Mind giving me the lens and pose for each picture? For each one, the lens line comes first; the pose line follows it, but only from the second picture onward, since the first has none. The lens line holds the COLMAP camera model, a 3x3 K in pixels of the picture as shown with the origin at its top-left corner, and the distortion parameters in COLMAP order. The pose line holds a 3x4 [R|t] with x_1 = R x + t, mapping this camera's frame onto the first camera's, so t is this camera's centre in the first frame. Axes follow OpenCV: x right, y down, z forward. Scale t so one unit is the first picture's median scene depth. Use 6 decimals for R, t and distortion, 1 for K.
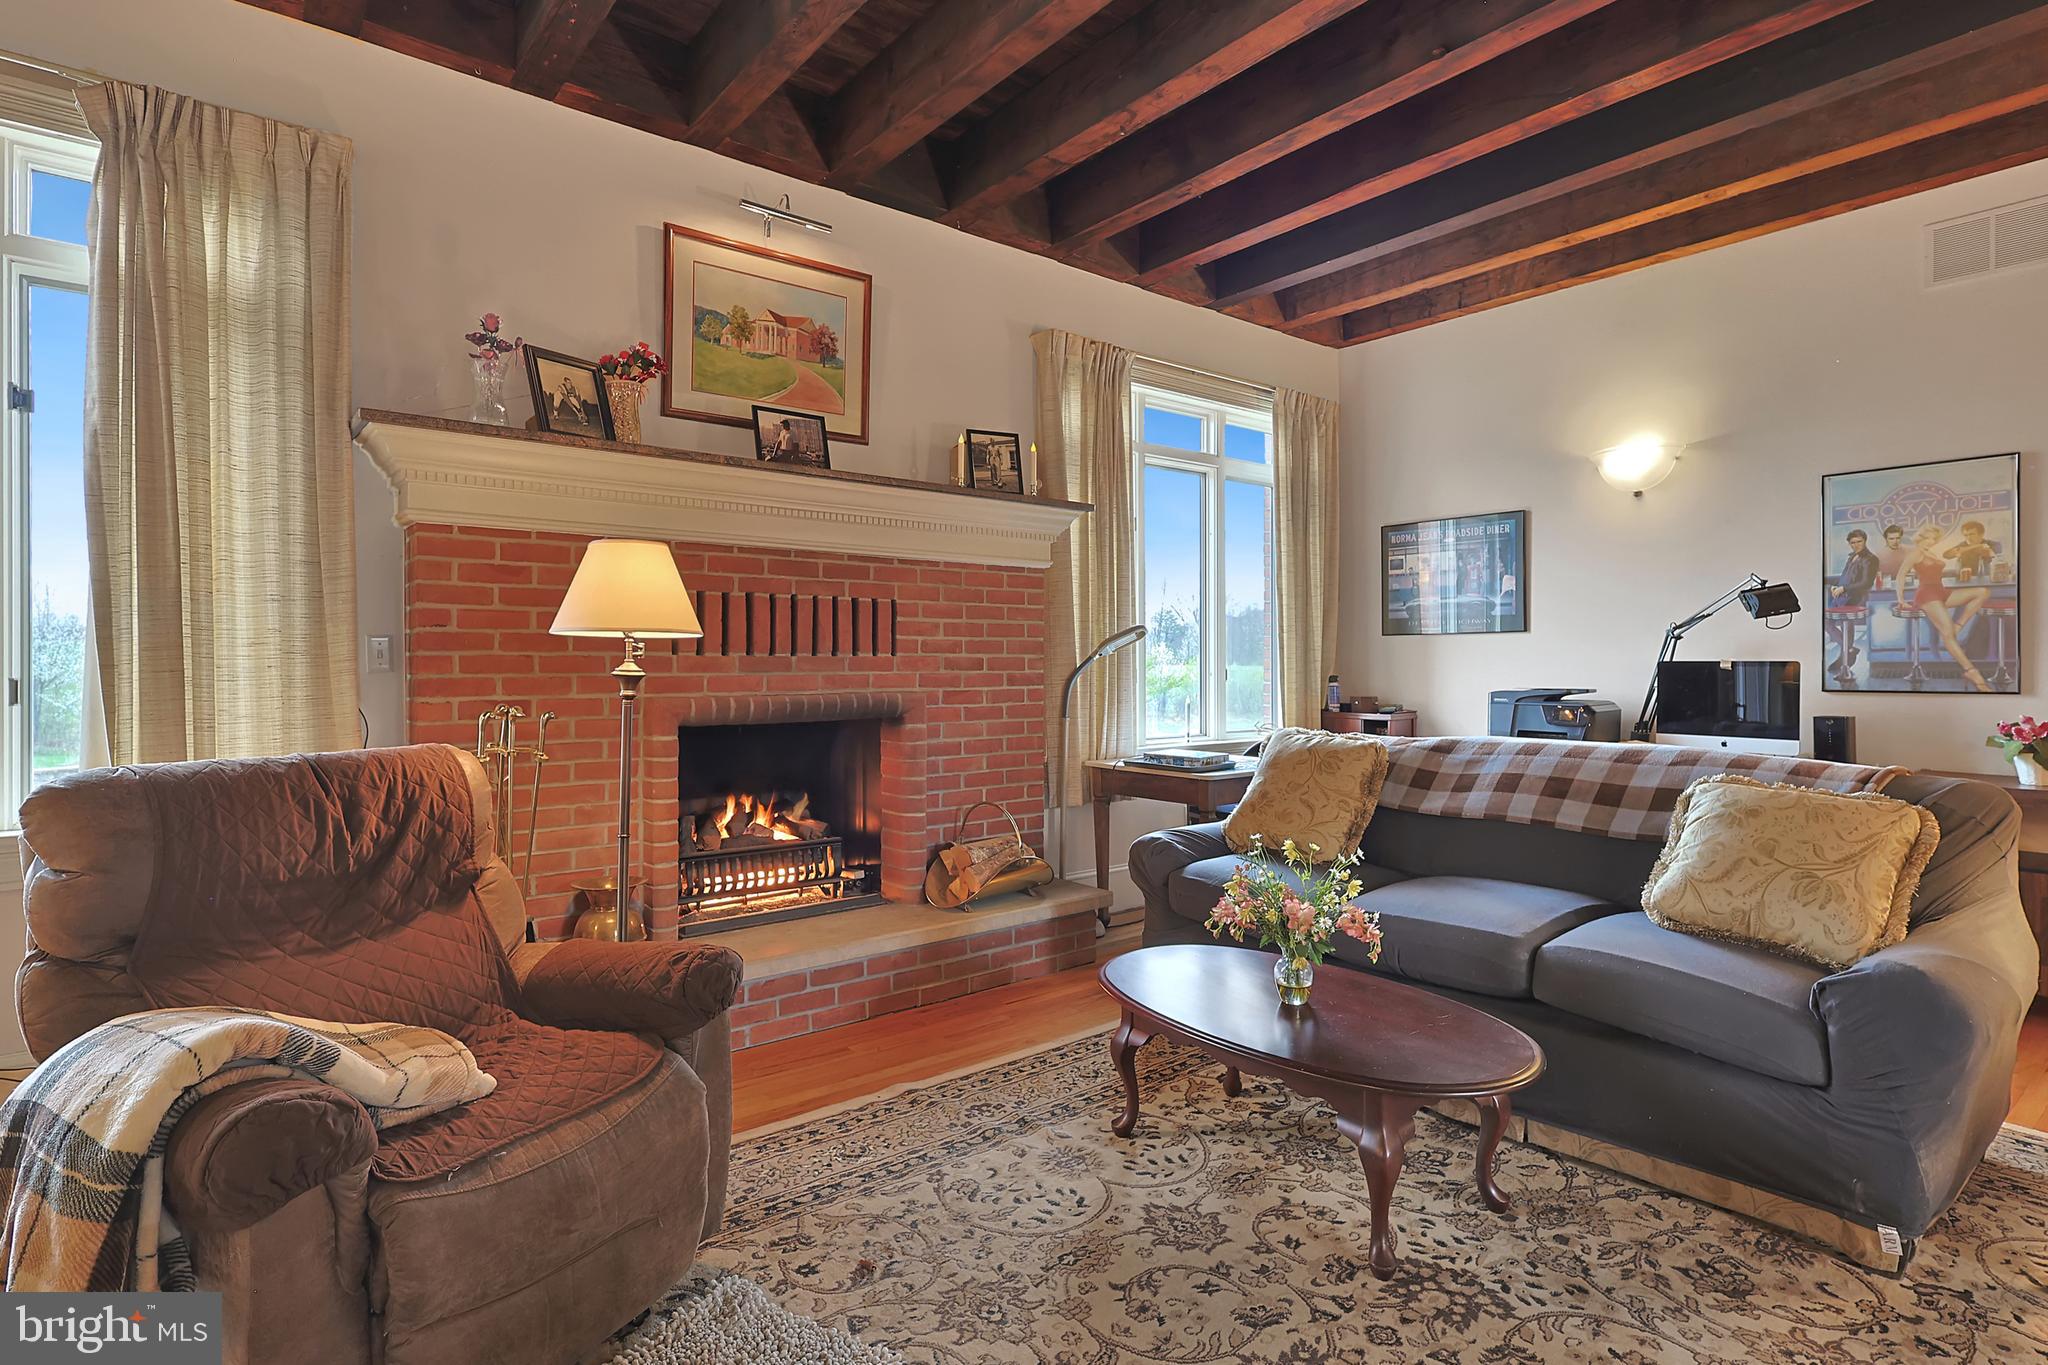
lens RADIAL K [[1055.3, 0, 1032.5], [0, 1055.3, 664.5], [0, 0, 1]] dist [-0.002459, 0.001585]
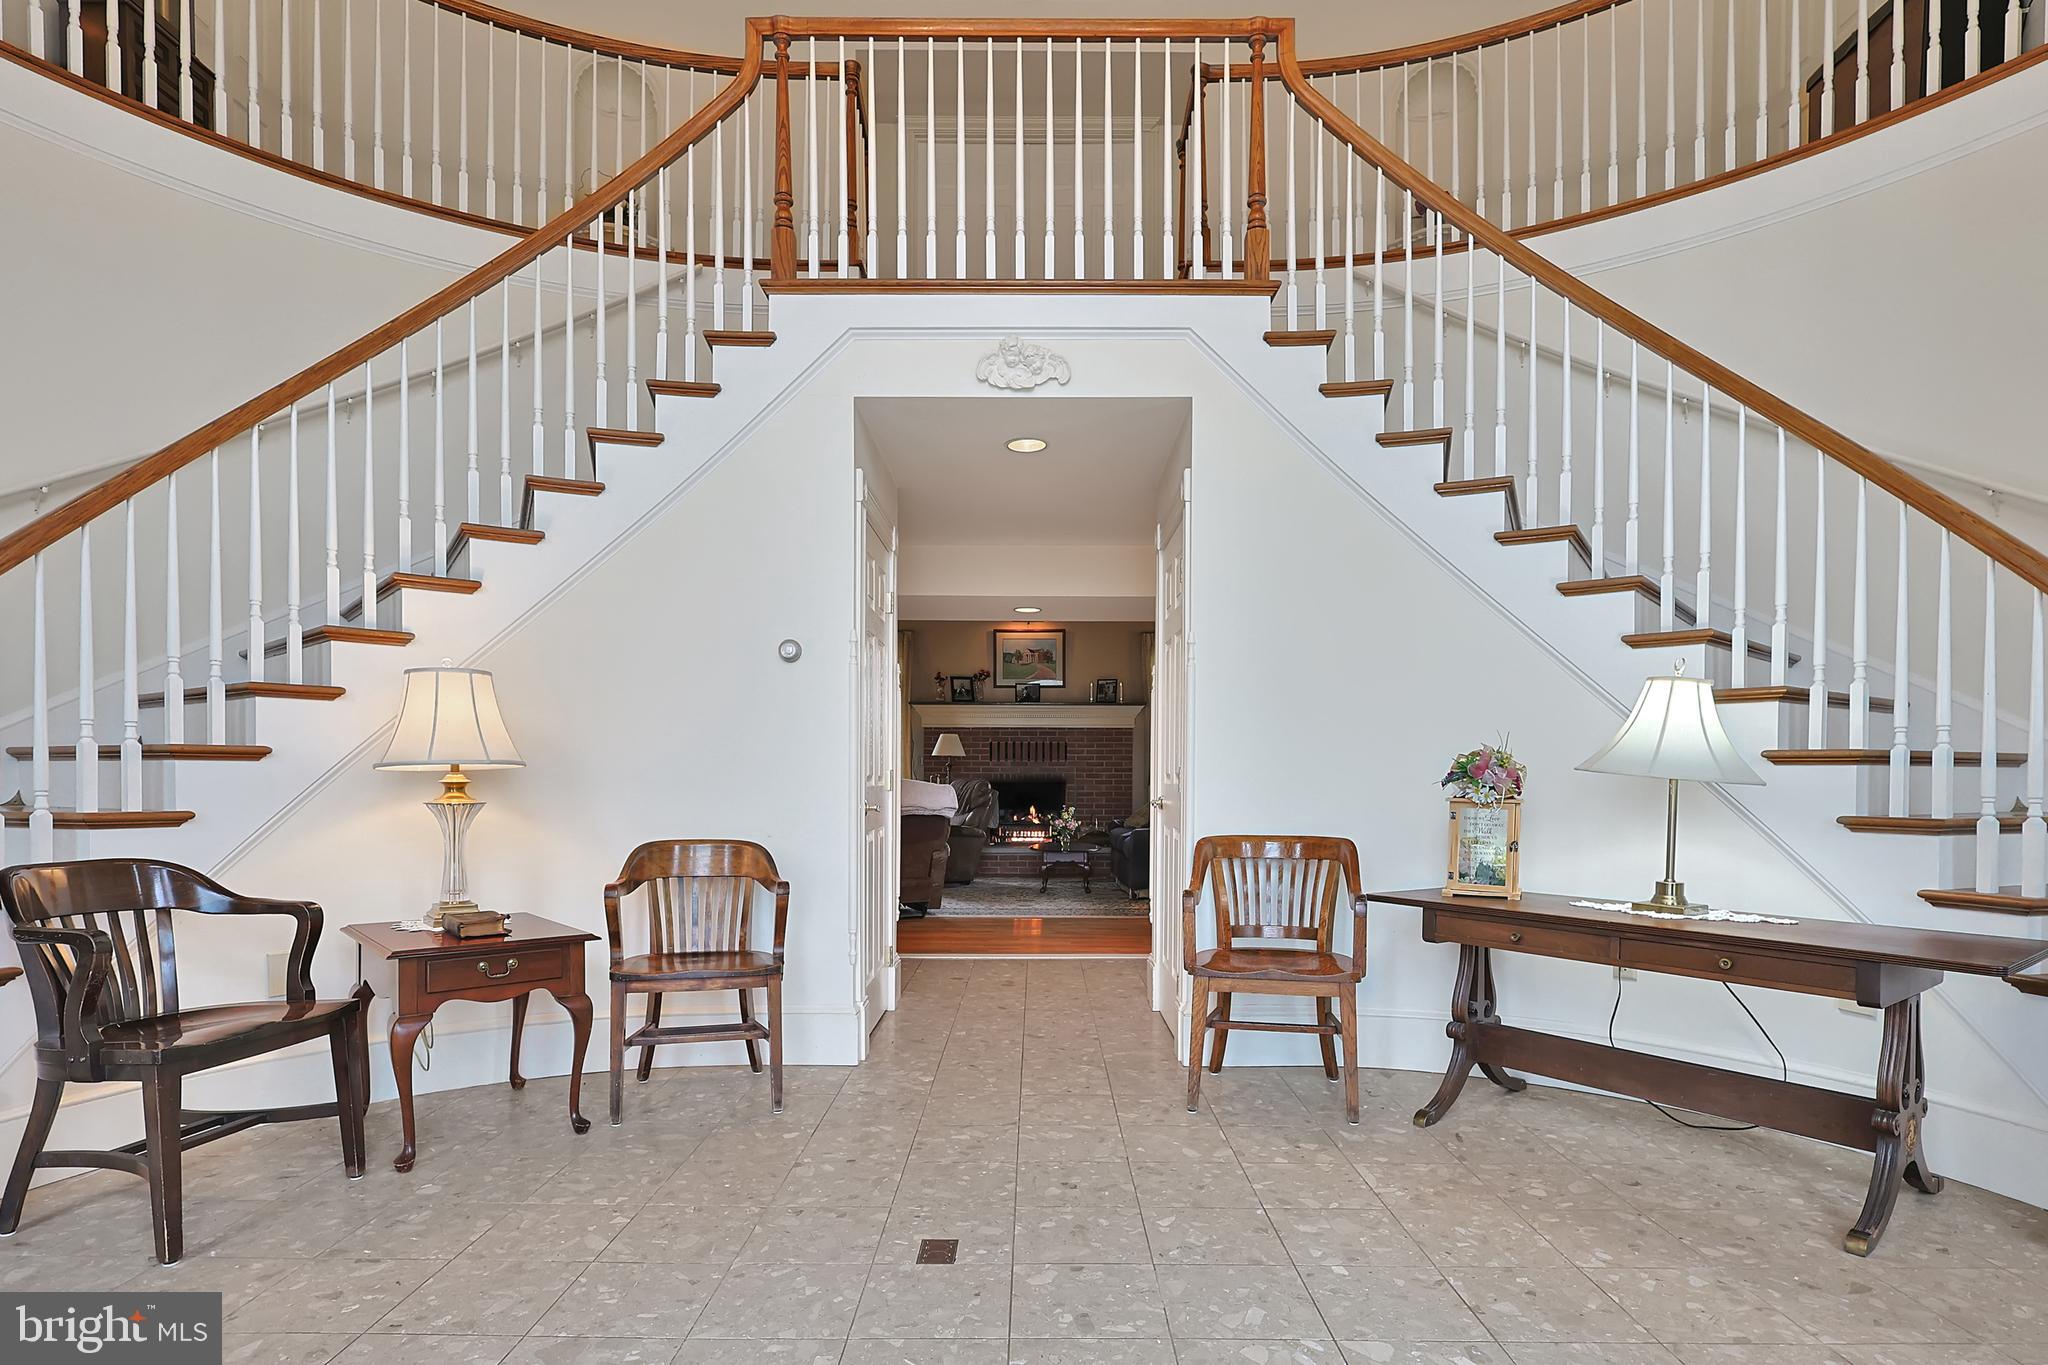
lens RADIAL K [[1048.7, 0, 1016.8], [0, 1048.7, 746.8], [0, 0, 1]] dist [-0.001503, 0.000158]
pose [[0.774353, -0.015927, -0.632553, 1.757039], [-0.001504, 0.999634, -0.027011, 0.032894], [0.632751, 0.021867, 0.774046, -1.464771]]
